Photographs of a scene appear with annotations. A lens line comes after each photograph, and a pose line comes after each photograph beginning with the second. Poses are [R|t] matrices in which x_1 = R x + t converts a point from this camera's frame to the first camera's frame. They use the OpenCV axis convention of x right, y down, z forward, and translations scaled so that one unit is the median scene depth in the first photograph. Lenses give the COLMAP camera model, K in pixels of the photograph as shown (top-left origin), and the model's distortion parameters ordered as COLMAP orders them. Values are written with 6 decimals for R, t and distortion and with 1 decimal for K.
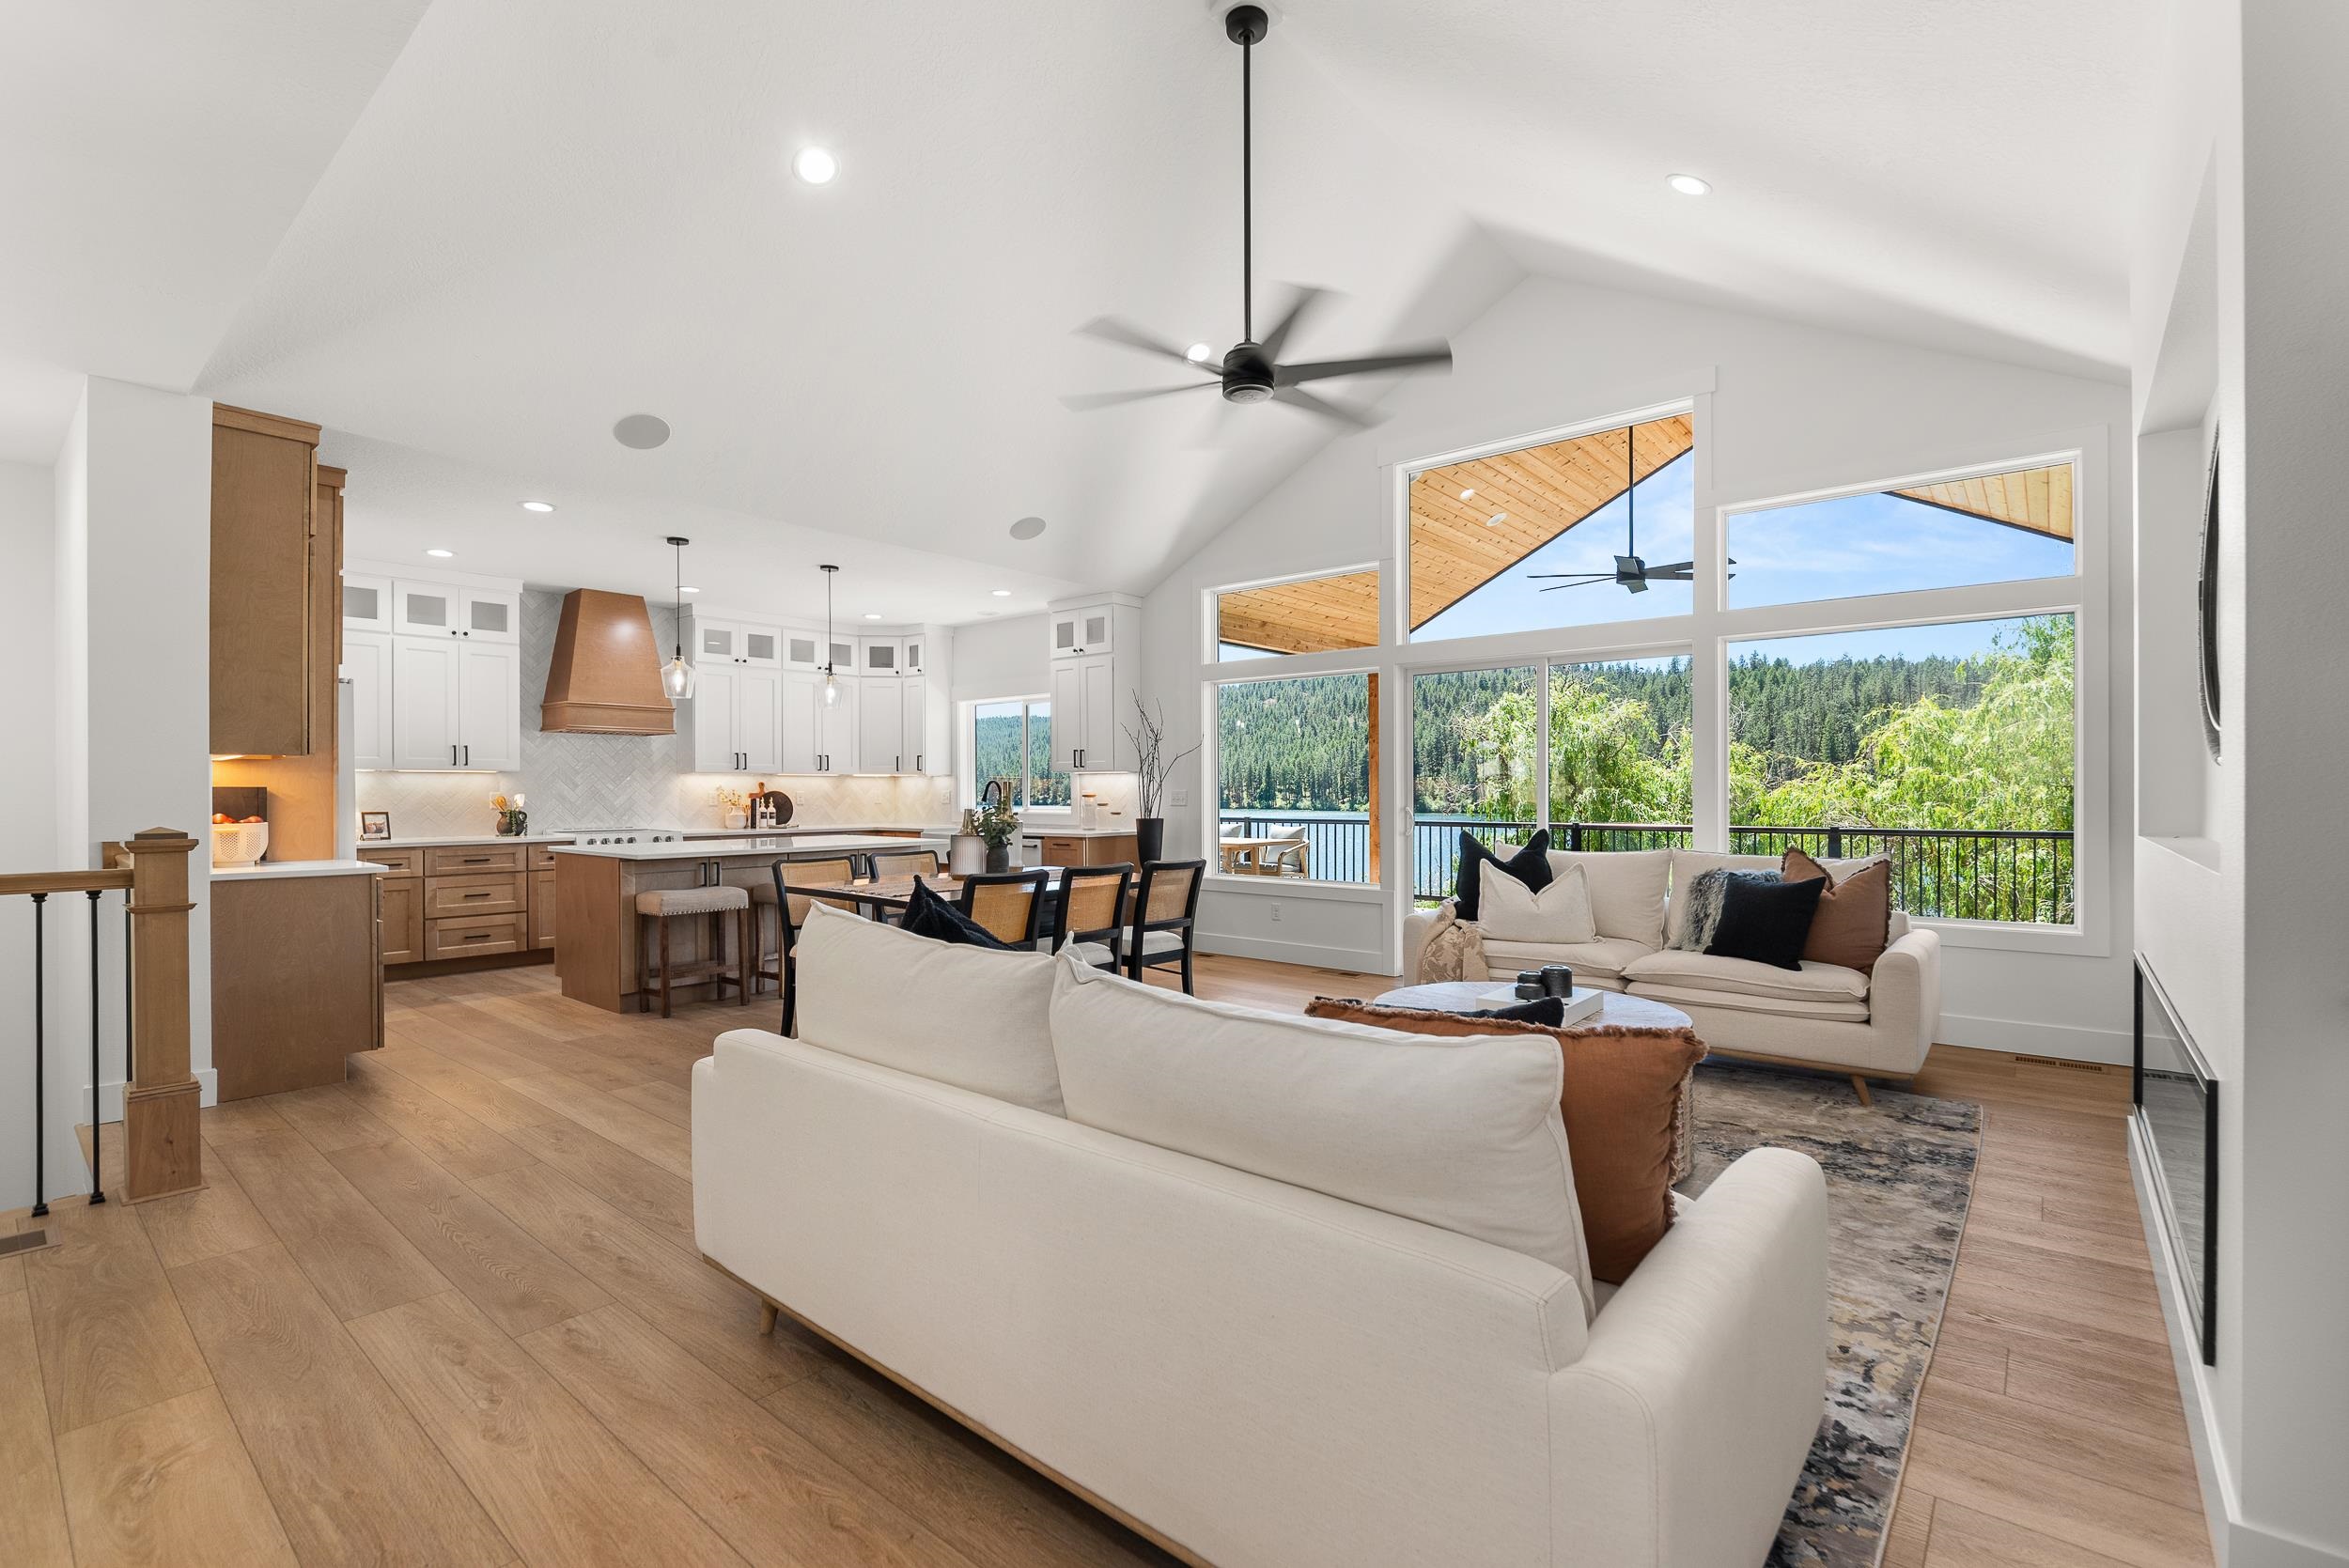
lens RADIAL K [[1023.2, 0, 1237.9], [0, 1023.2, 798.5], [0, 0, 1]] dist [-0.027605, -0.001444]
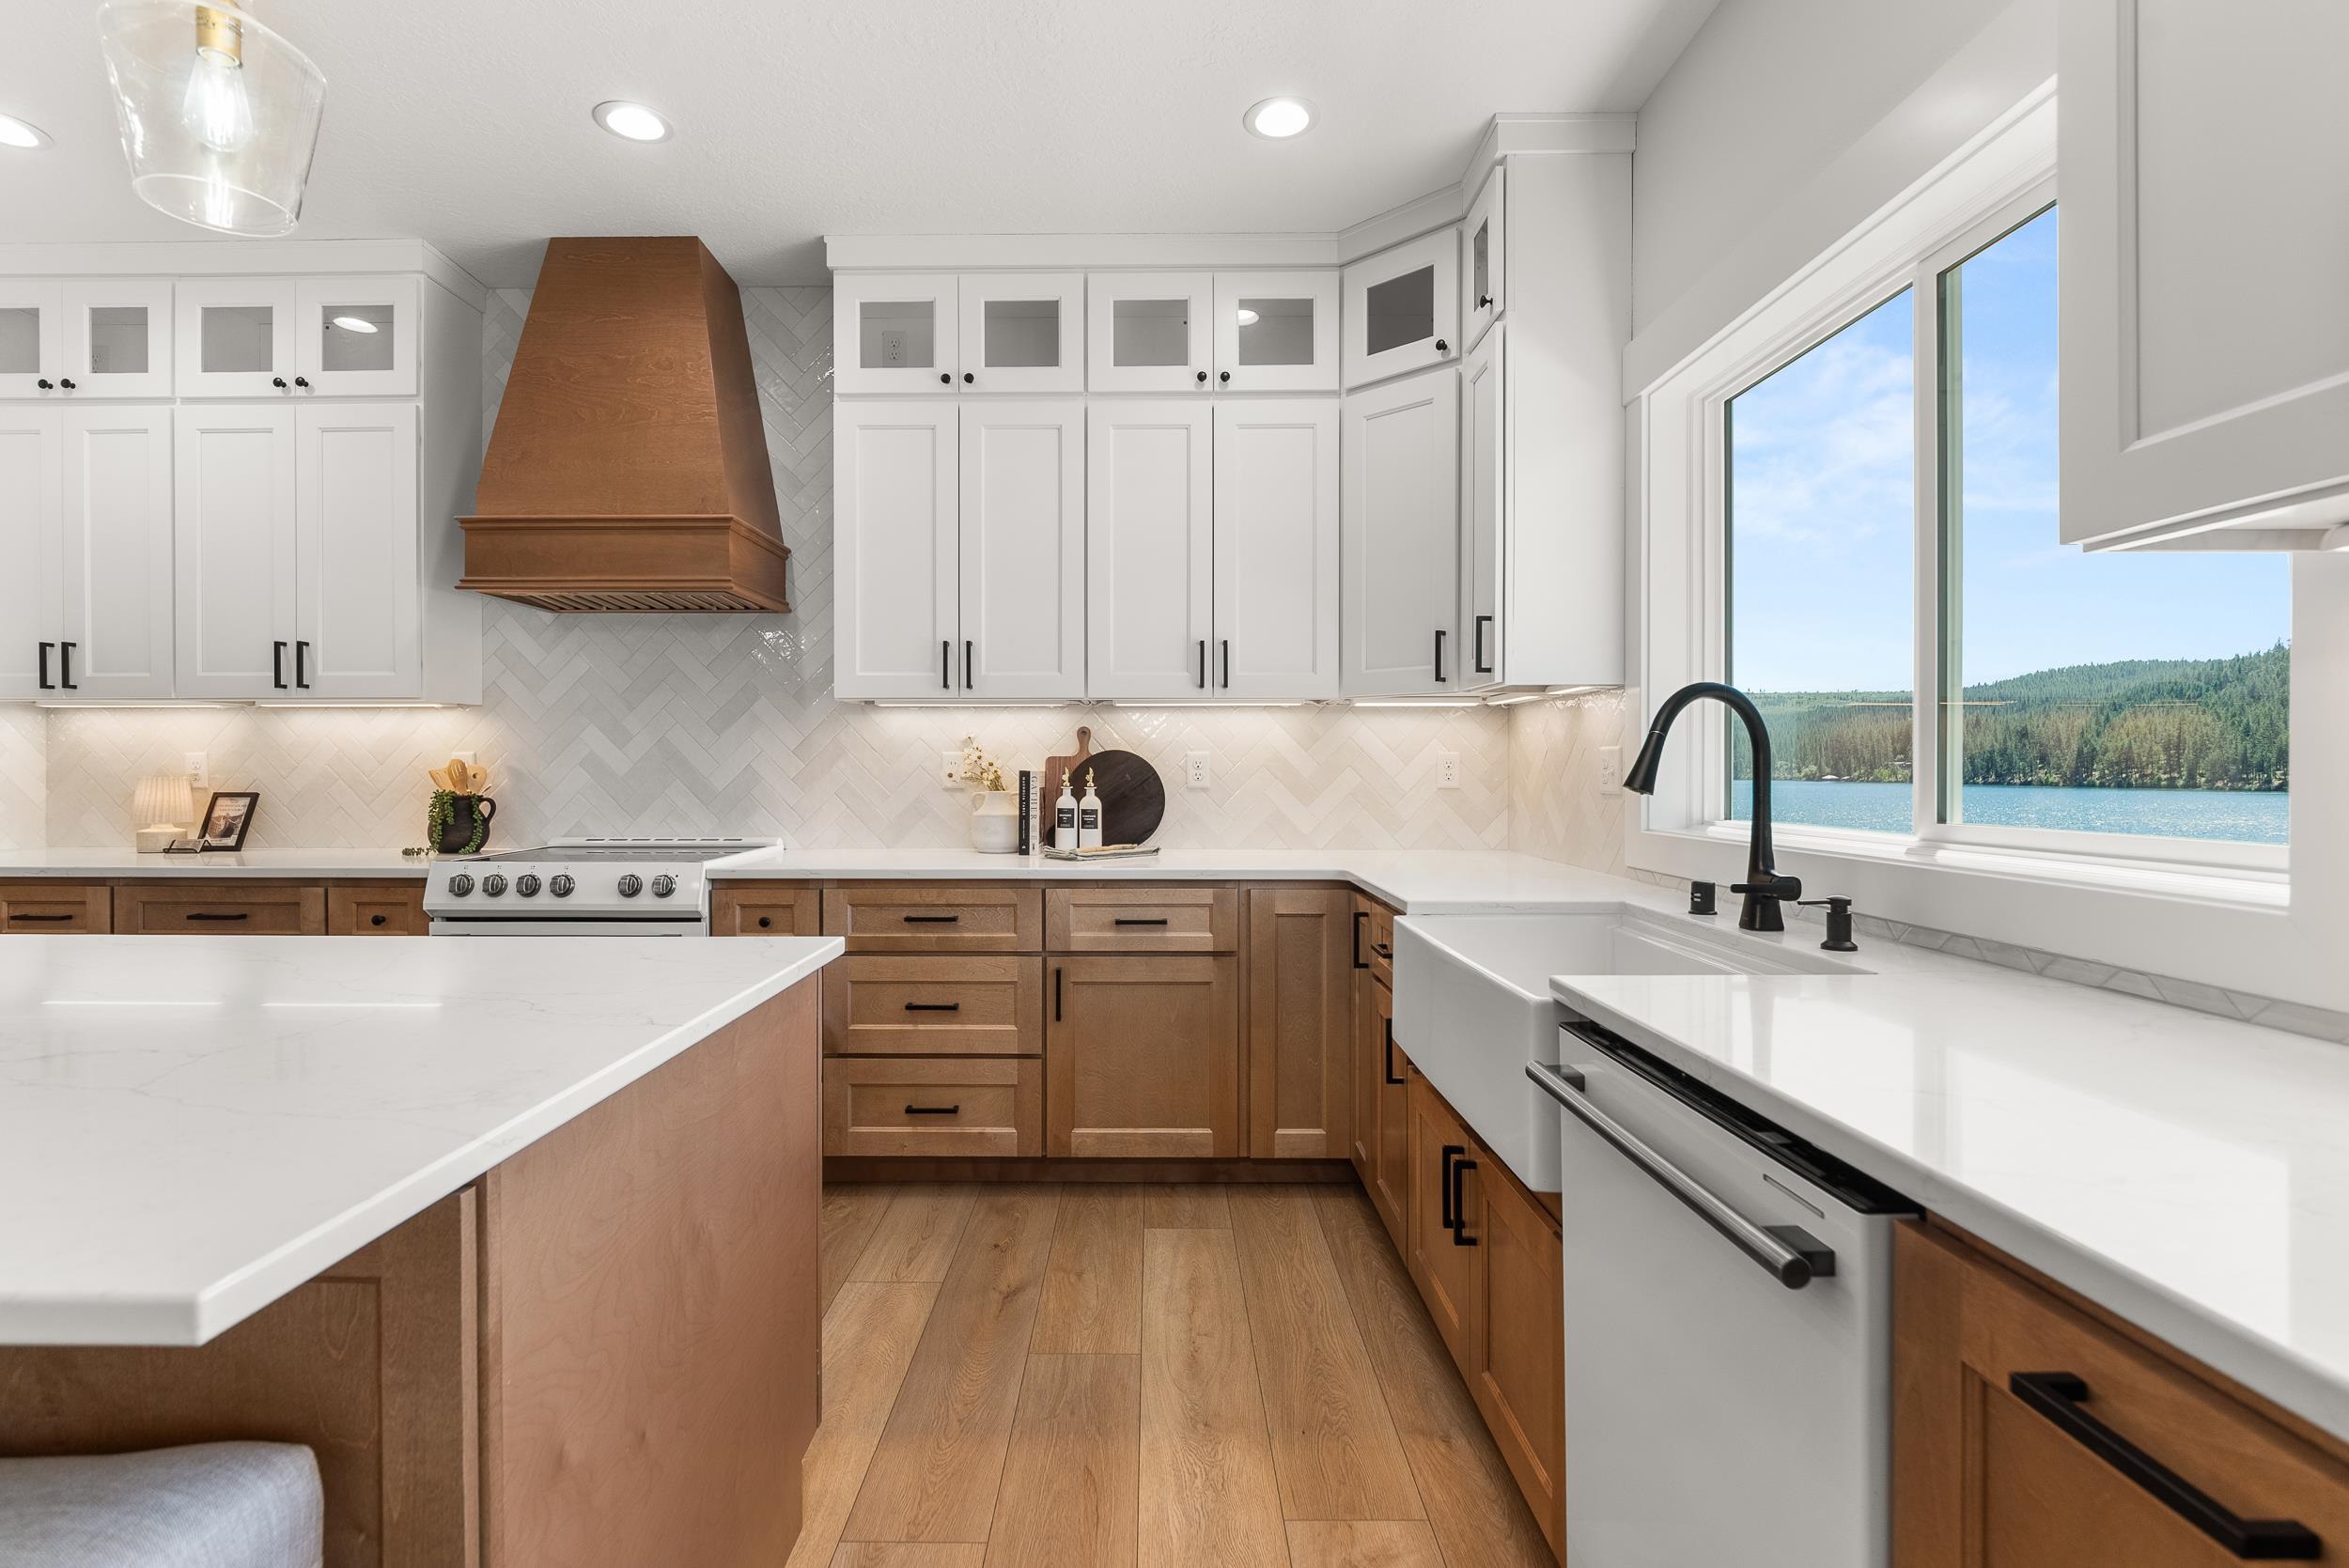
lens RADIAL K [[1145.7, 0, 1134.9], [0, 1145.7, 765.5], [0, 0, 1]] dist [-0.011342, 0.000522]
pose [[0.589393, 0.001643, -0.807844, -0.142277], [-0.008892, 0.999951, -0.004454, -0.000647], [0.807797, 0.009808, 0.589379, 0.875316]]
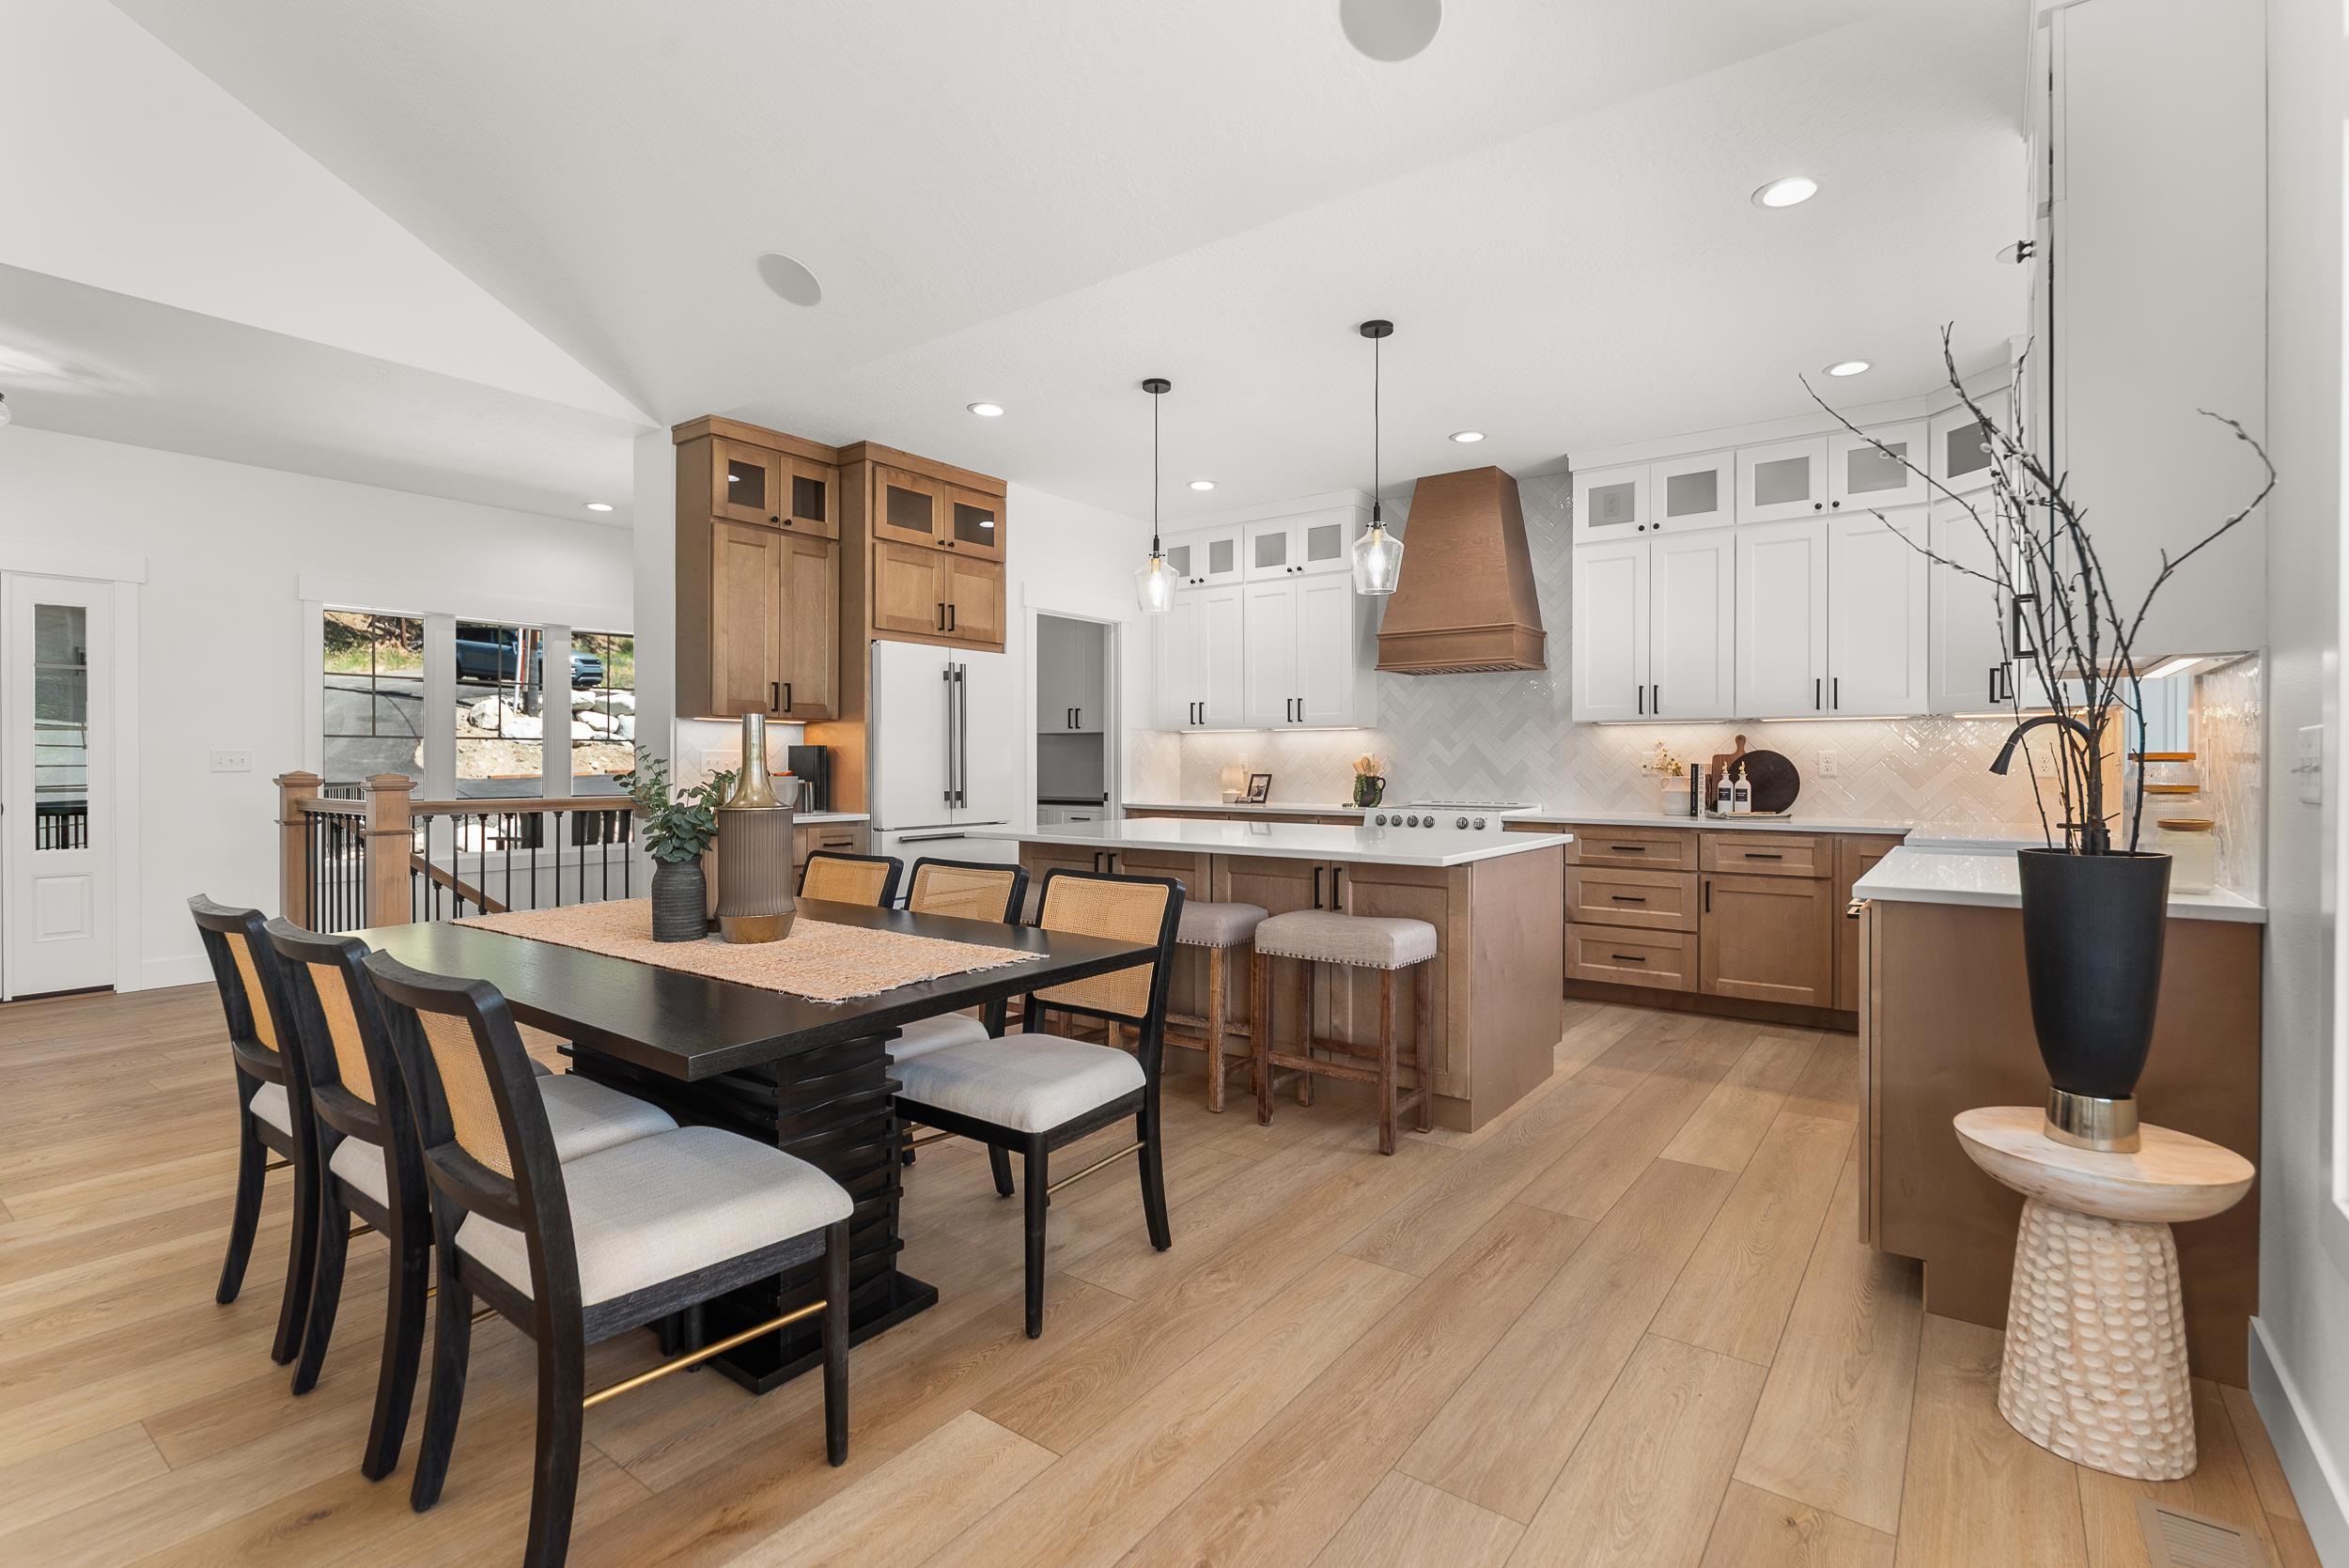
lens RADIAL K [[1106.9, 0, 1168.9], [0, 1106.9, 768.3], [0, 0, 1]] dist [0.002867, -0.002153]
pose [[0.002171, 0.007366, -0.999971, 0.157833], [-0.010728, 0.999915, 0.007342, 0.001196], [0.999940, 0.010712, 0.002250, 0.775576]]
